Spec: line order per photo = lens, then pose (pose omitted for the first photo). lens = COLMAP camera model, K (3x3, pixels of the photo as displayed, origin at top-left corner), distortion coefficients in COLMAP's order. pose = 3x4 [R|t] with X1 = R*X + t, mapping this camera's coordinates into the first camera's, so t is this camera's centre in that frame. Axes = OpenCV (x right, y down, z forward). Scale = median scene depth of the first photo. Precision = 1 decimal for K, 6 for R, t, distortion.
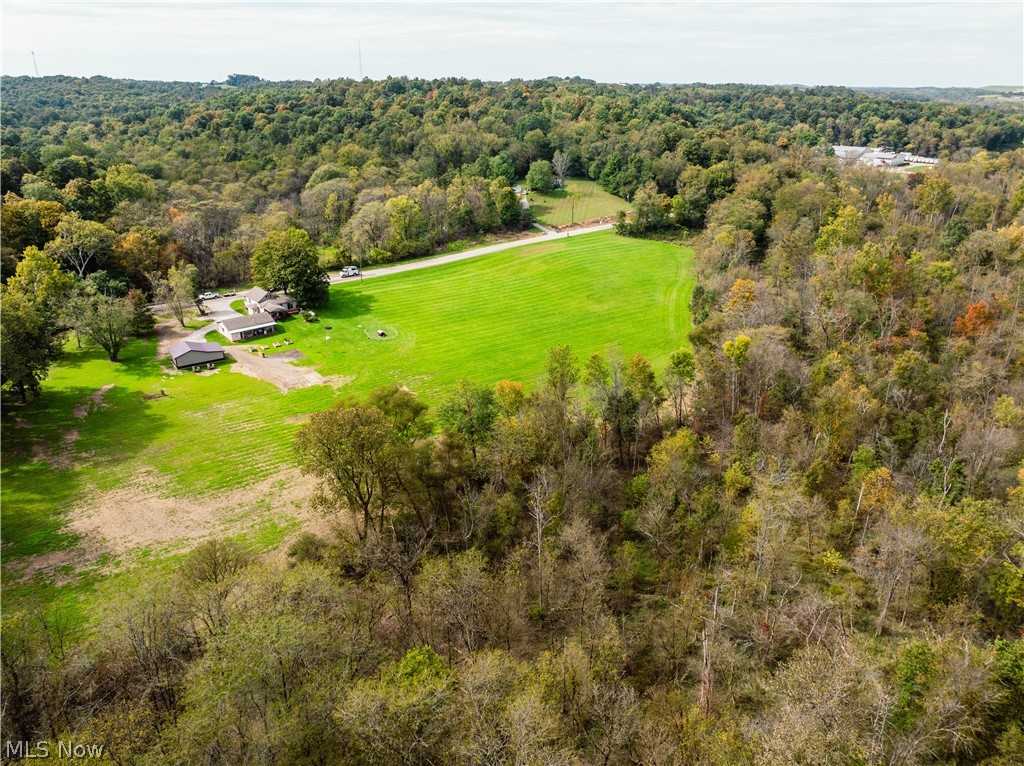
lens RADIAL K [[735.3, 0, 512.0], [0, 735.3, 383.0], [0, 0, 1]] dist [-0.060840, 0.048432]
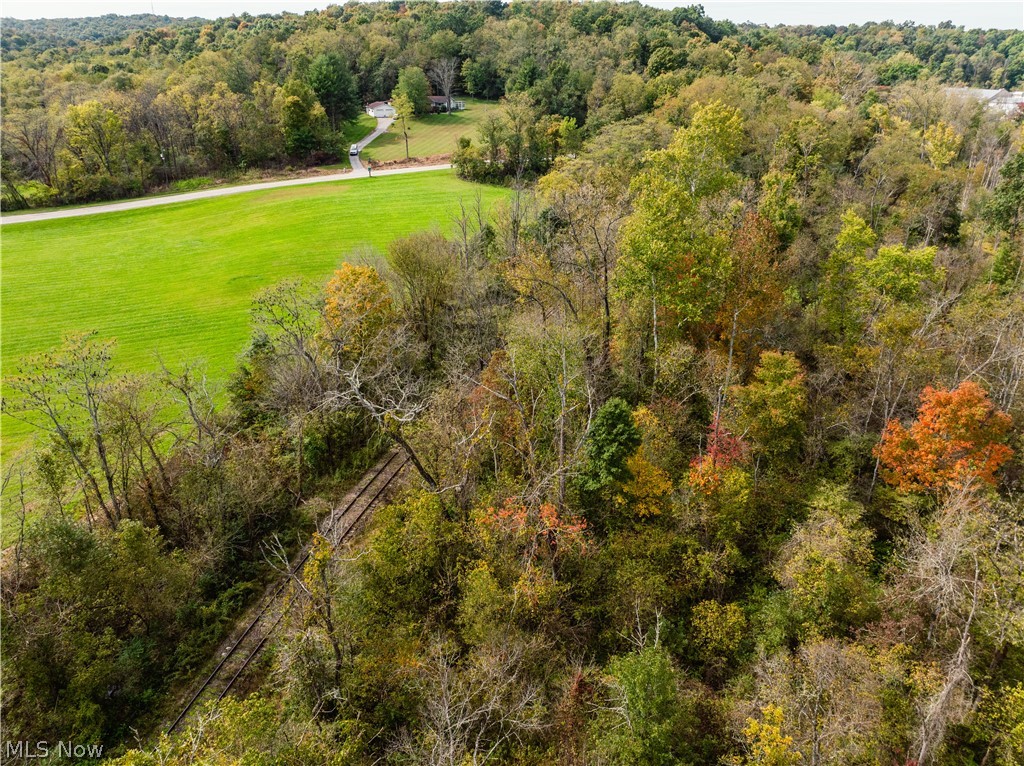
lens RADIAL K [[735.3, 0, 512.0], [0, 735.3, 383.0], [0, 0, 1]] dist [-0.060840, 0.048432]
pose [[0.983105, 0.085051, -0.162082, 0.303983], [-0.077552, 0.995628, 0.052055, -0.066938], [0.165800, -0.038605, 0.985403, 0.401821]]
